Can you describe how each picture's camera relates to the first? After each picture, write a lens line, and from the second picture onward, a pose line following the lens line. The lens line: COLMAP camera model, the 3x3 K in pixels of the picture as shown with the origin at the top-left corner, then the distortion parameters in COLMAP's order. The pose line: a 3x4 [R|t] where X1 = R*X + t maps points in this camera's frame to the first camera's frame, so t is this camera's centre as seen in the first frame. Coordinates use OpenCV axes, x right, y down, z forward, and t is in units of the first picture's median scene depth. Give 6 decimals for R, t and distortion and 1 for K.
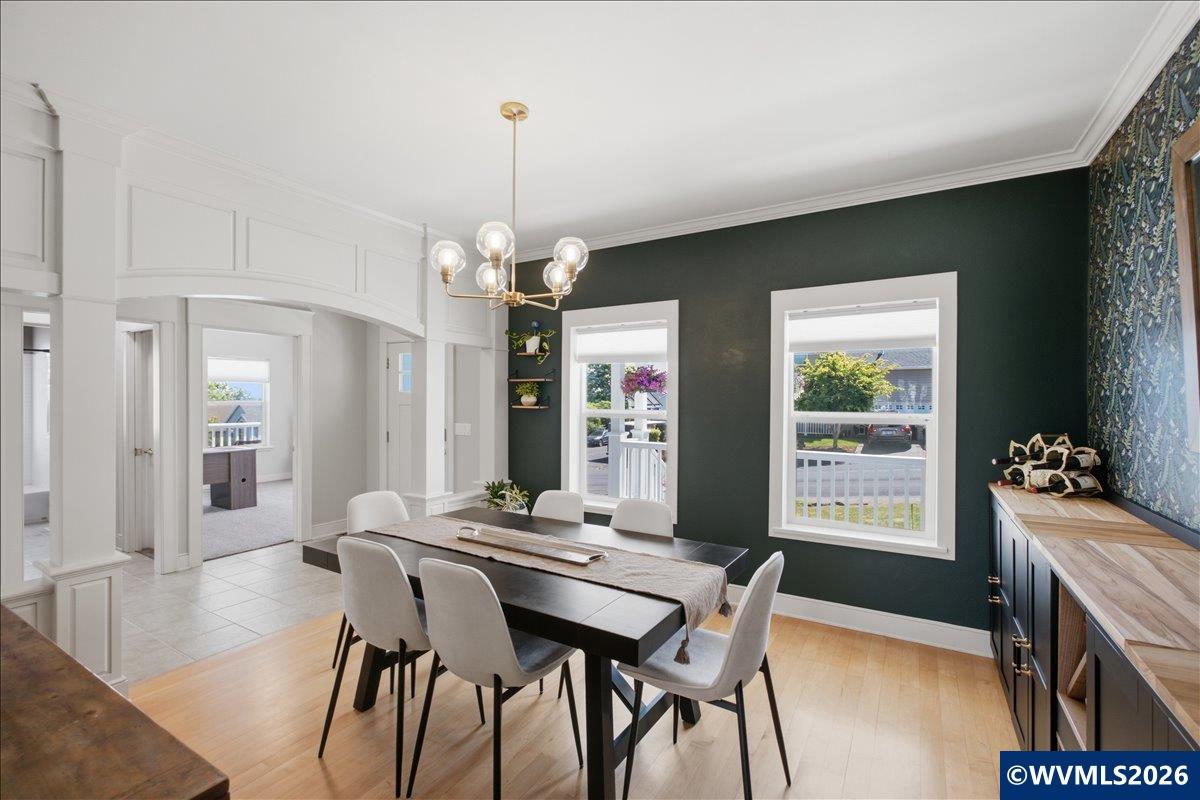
lens RADIAL K [[531.4, 0, 602.5], [0, 531.4, 394.4], [0, 0, 1]] dist [0.002529, 0.000079]
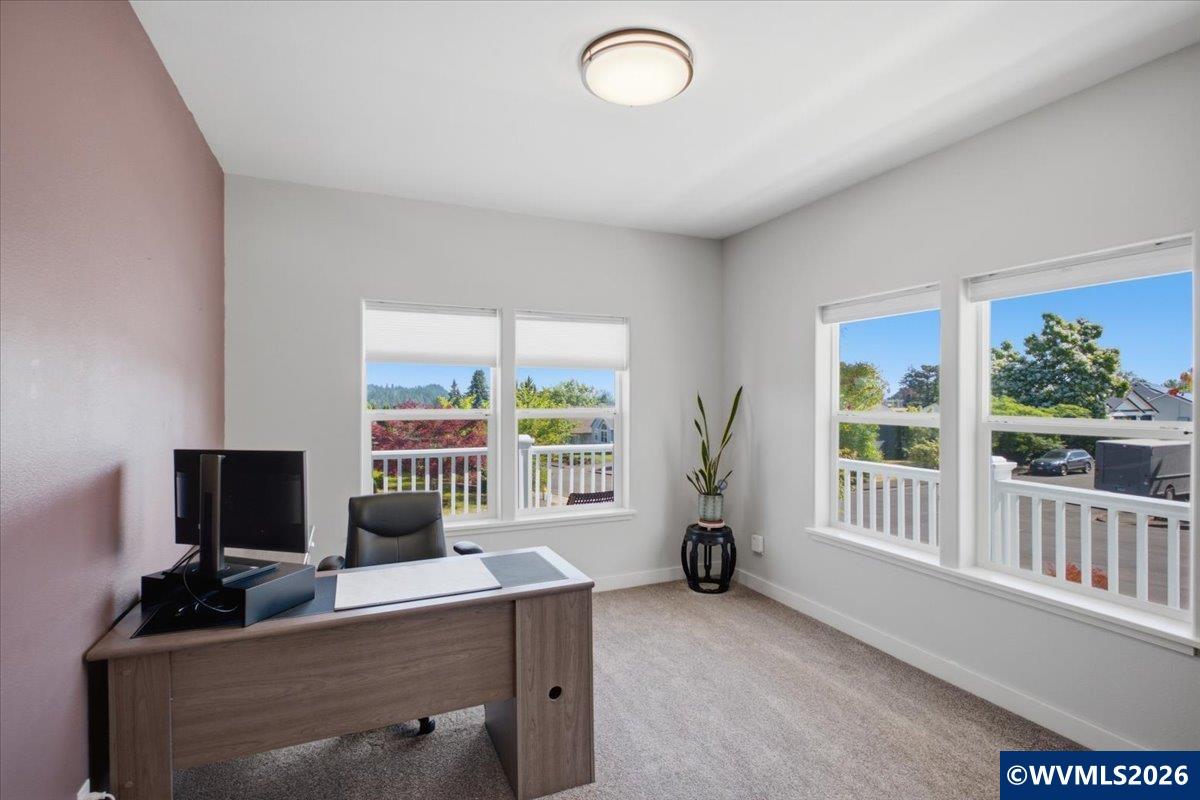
lens RADIAL K [[531.4, 0, 599.2], [0, 531.4, 399.1], [0, 0, 1]] dist [0.002529, 0.000079]
pose [[0.821079, -0.001912, -0.570811, -0.095637], [0.004473, 0.999985, 0.003084, 0.000935], [0.570797, -0.005085, 0.821075, 0.151302]]
